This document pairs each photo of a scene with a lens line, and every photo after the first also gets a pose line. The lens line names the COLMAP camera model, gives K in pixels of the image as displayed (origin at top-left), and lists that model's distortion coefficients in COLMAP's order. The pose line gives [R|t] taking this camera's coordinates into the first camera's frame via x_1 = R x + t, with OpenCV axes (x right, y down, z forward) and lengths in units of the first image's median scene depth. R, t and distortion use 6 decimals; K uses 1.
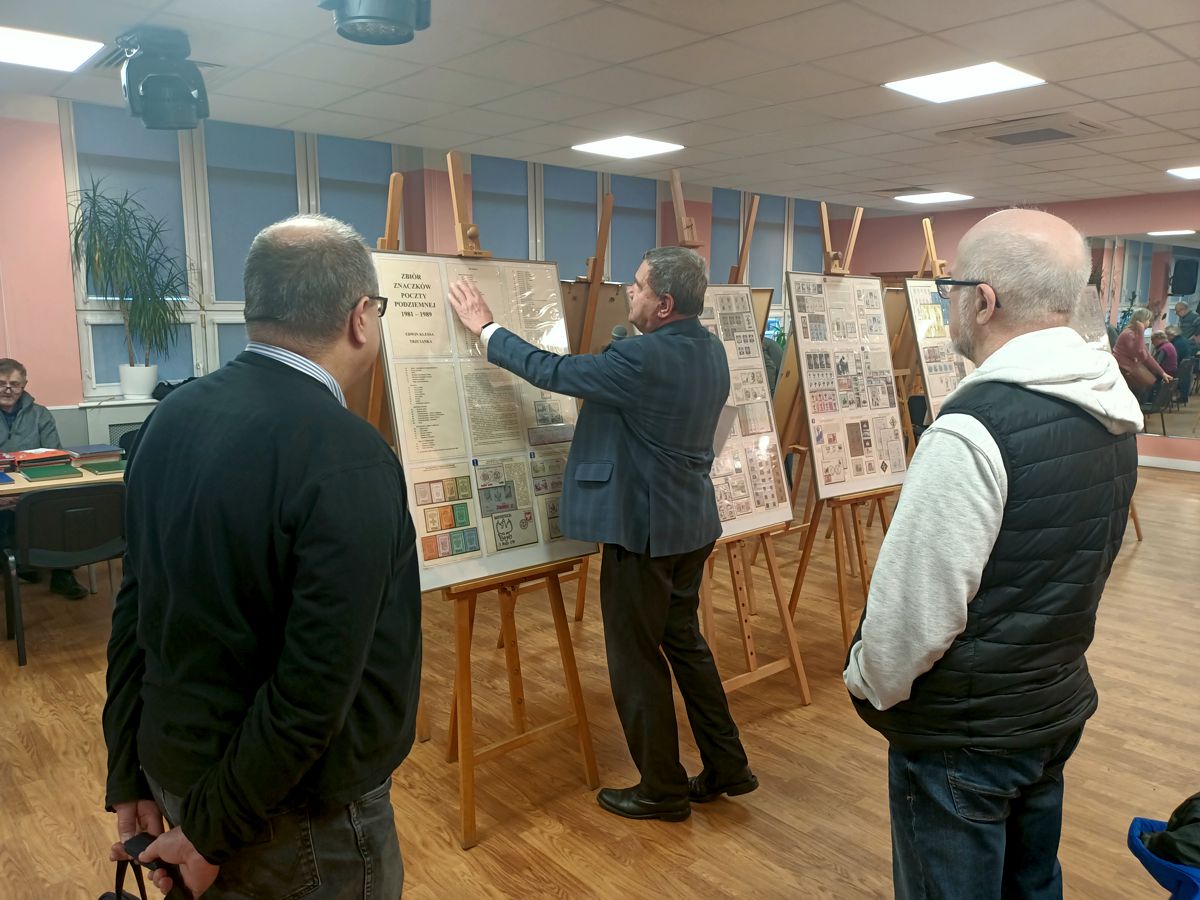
lens RADIAL K [[922.5, 0, 600.0], [0, 922.5, 450.0], [0, 0, 1]] dist [0.093139, -0.148944]
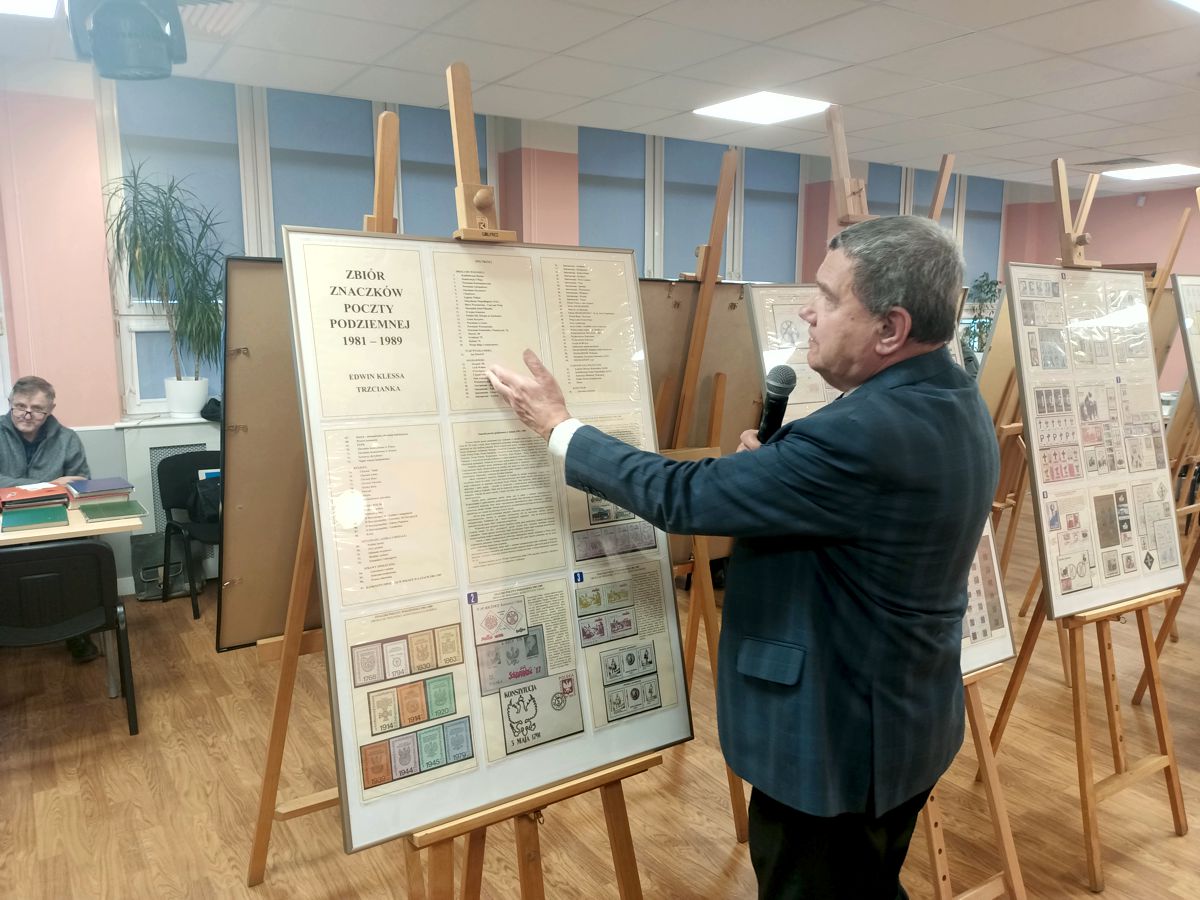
lens RADIAL K [[922.5, 0, 600.0], [0, 922.5, 450.0], [0, 0, 1]] dist [0.093139, -0.148944]
pose [[0.989580, 0.022182, -0.142266, 0.016376], [-0.021700, 0.999752, 0.004938, -0.059196], [0.142340, -0.001799, 0.989816, 0.315648]]
